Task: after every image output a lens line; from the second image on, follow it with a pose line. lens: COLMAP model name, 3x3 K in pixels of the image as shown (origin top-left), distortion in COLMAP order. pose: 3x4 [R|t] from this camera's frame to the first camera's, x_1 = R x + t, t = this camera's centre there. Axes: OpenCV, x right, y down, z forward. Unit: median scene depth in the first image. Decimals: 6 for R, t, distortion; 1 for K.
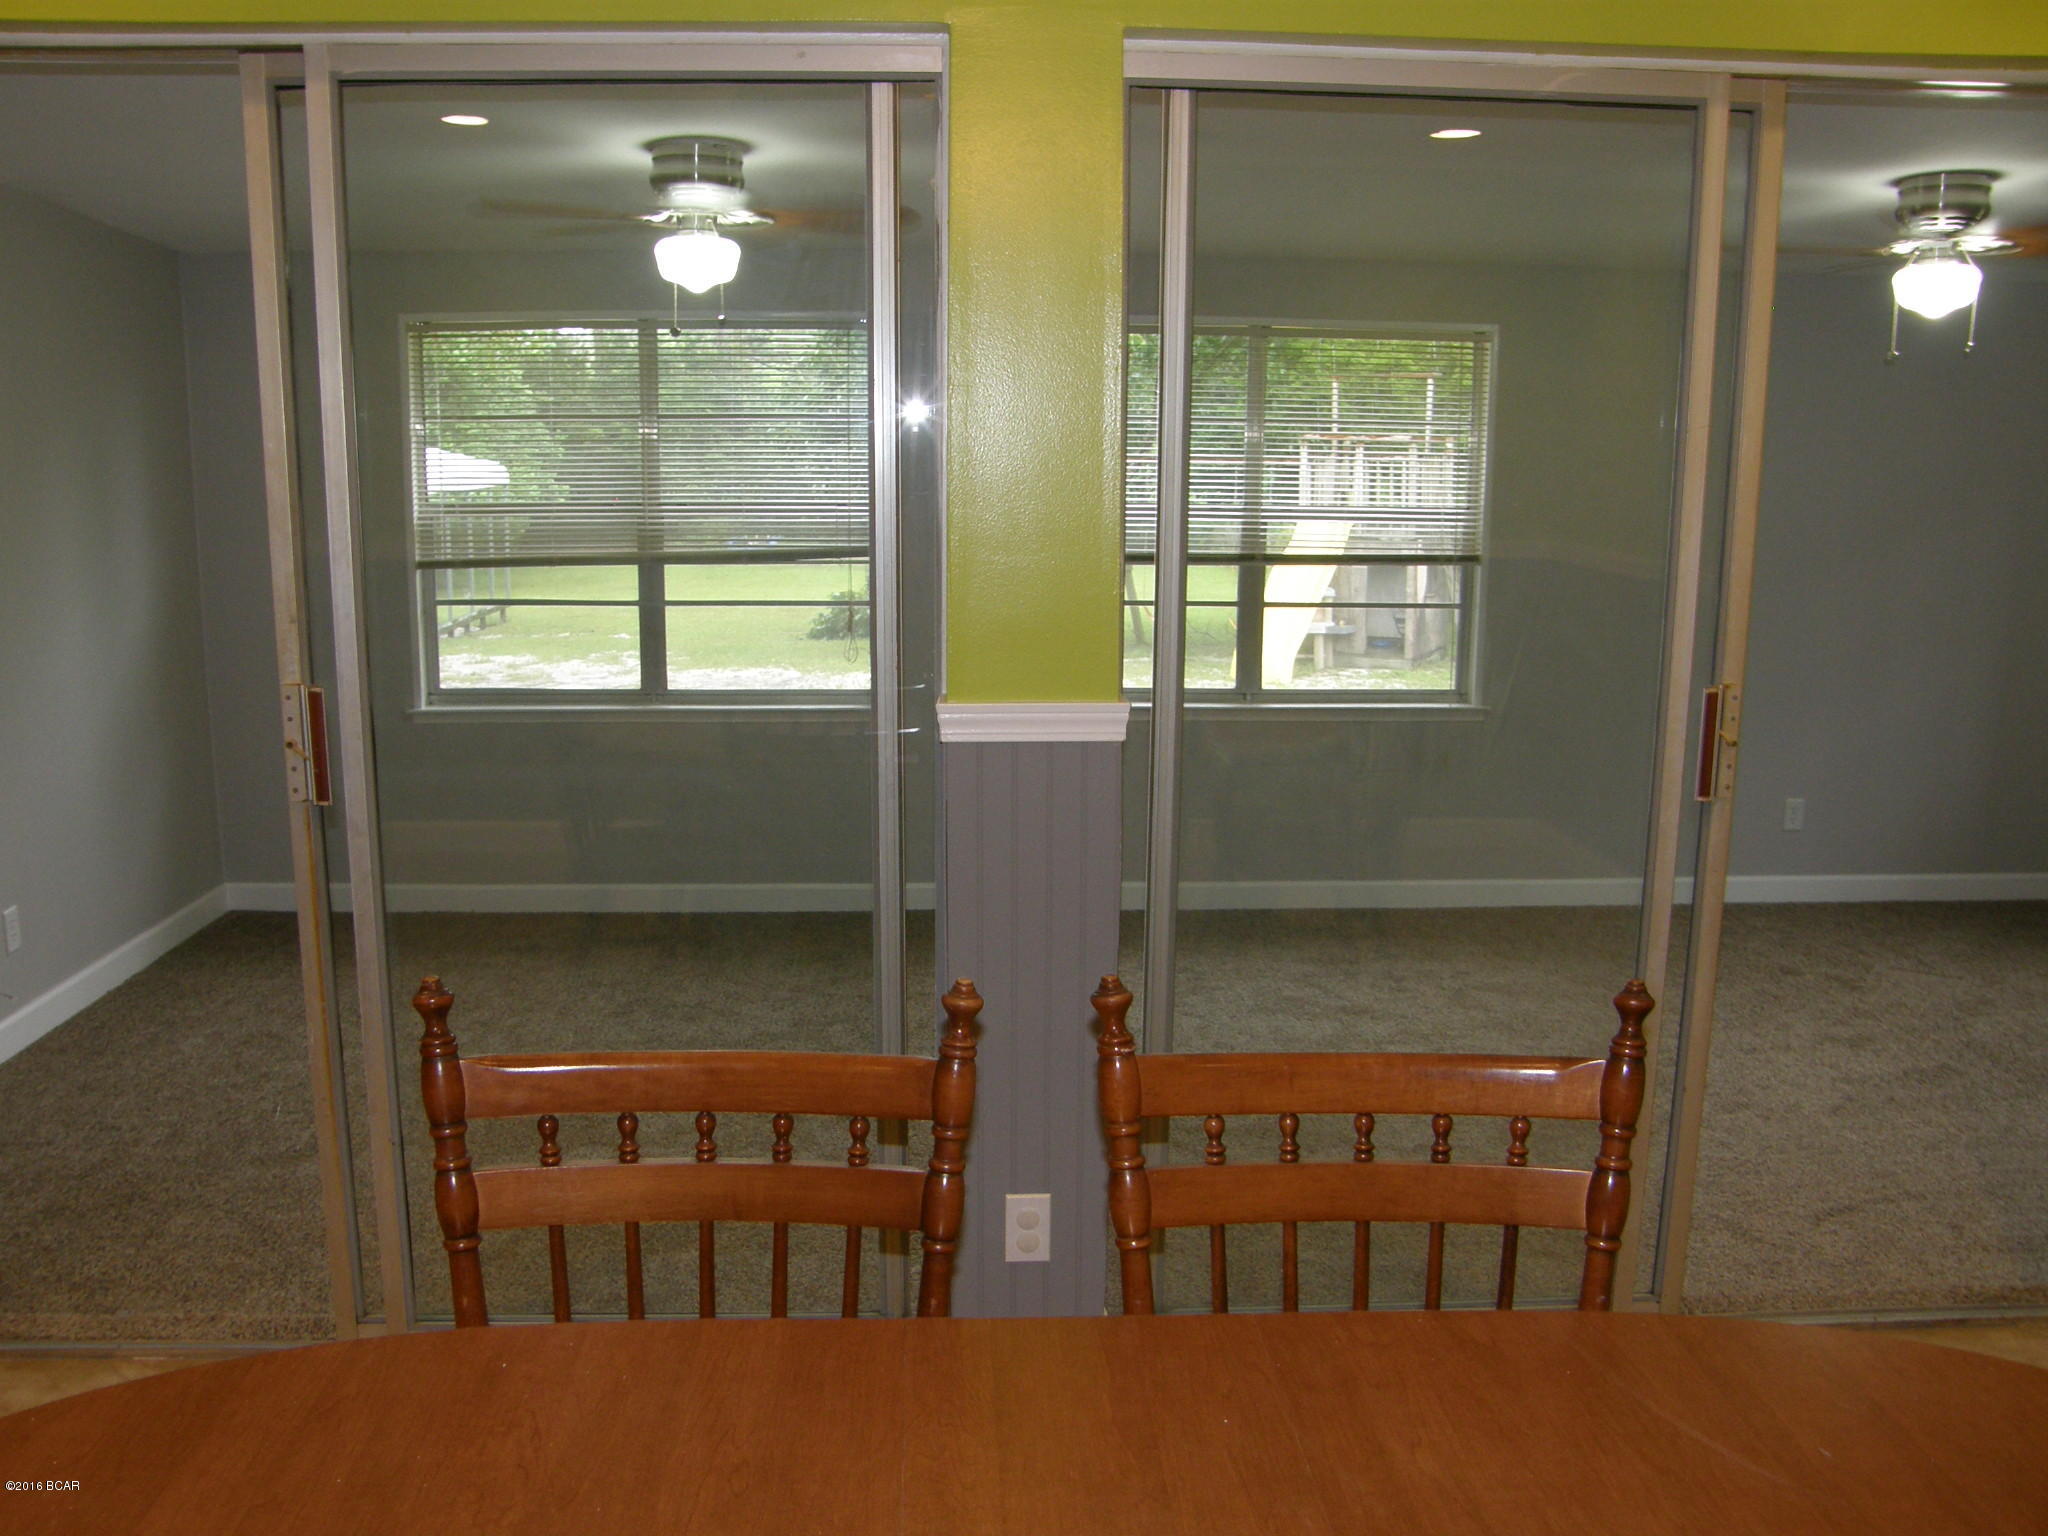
lens RADIAL K [[1780.2, 0, 1011.2], [0, 1780.2, 776.9], [0, 0, 1]] dist [-0.156415, 0.137360]
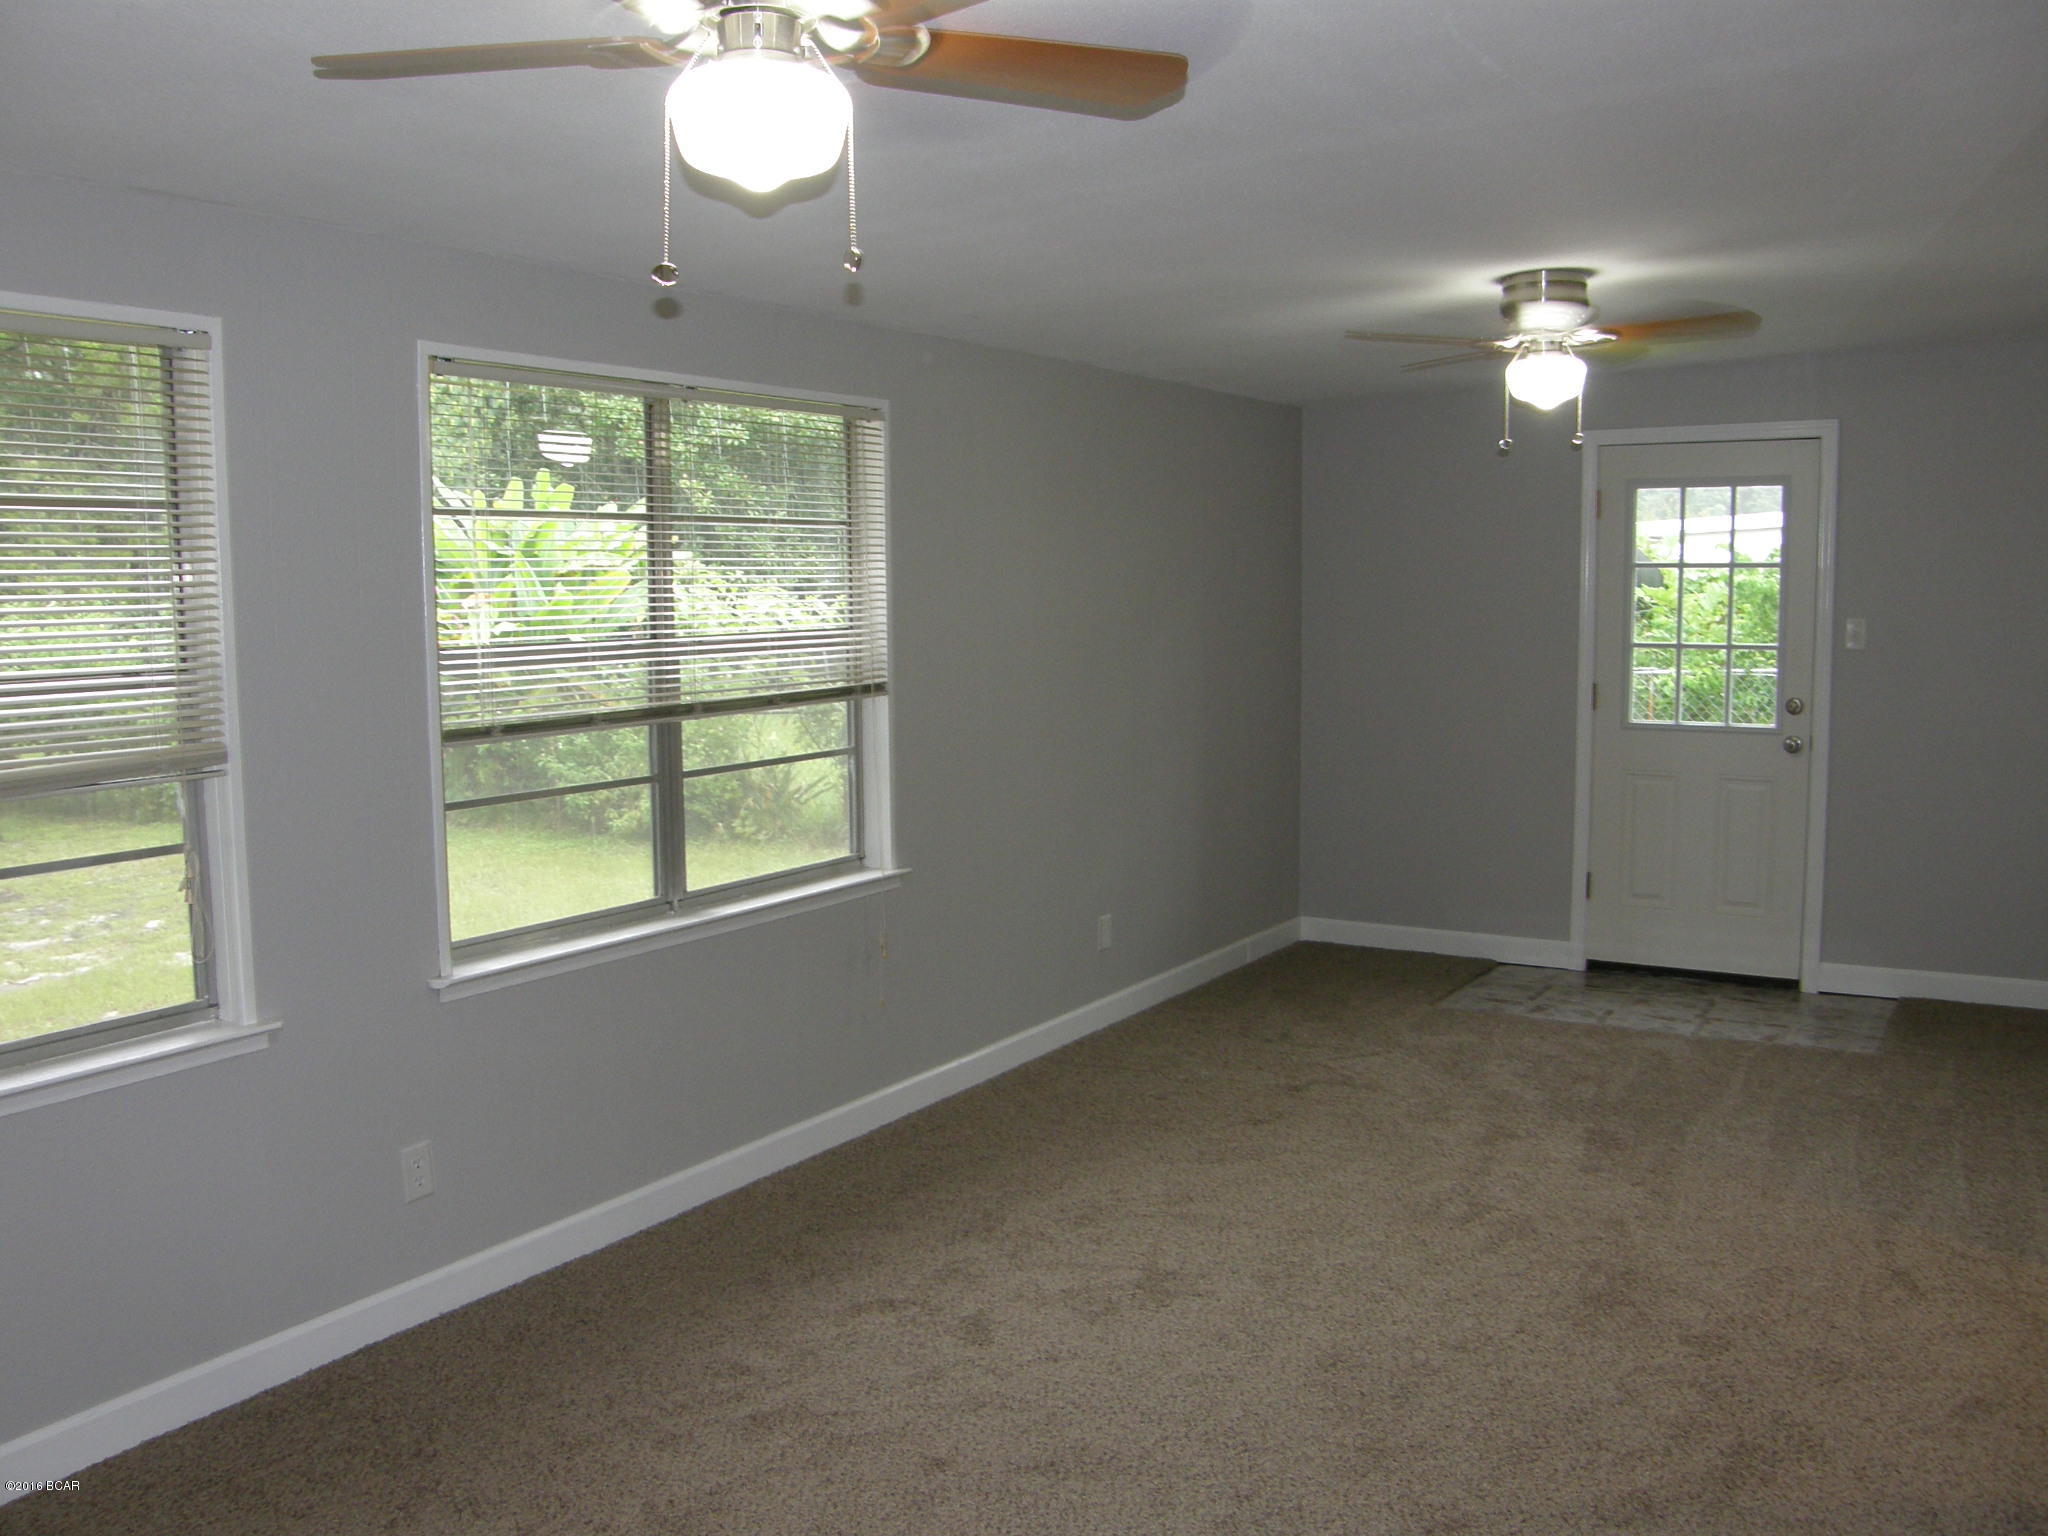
lens RADIAL K [[1780.2, 0, 1021.4], [0, 1780.2, 771.2], [0, 0, 1]] dist [-0.156415, 0.137360]
pose [[0.568611, -0.103079, 0.816123, -0.450265], [0.166679, 0.985975, 0.008403, -0.102207], [-0.805543, 0.131252, 0.577817, 0.596558]]
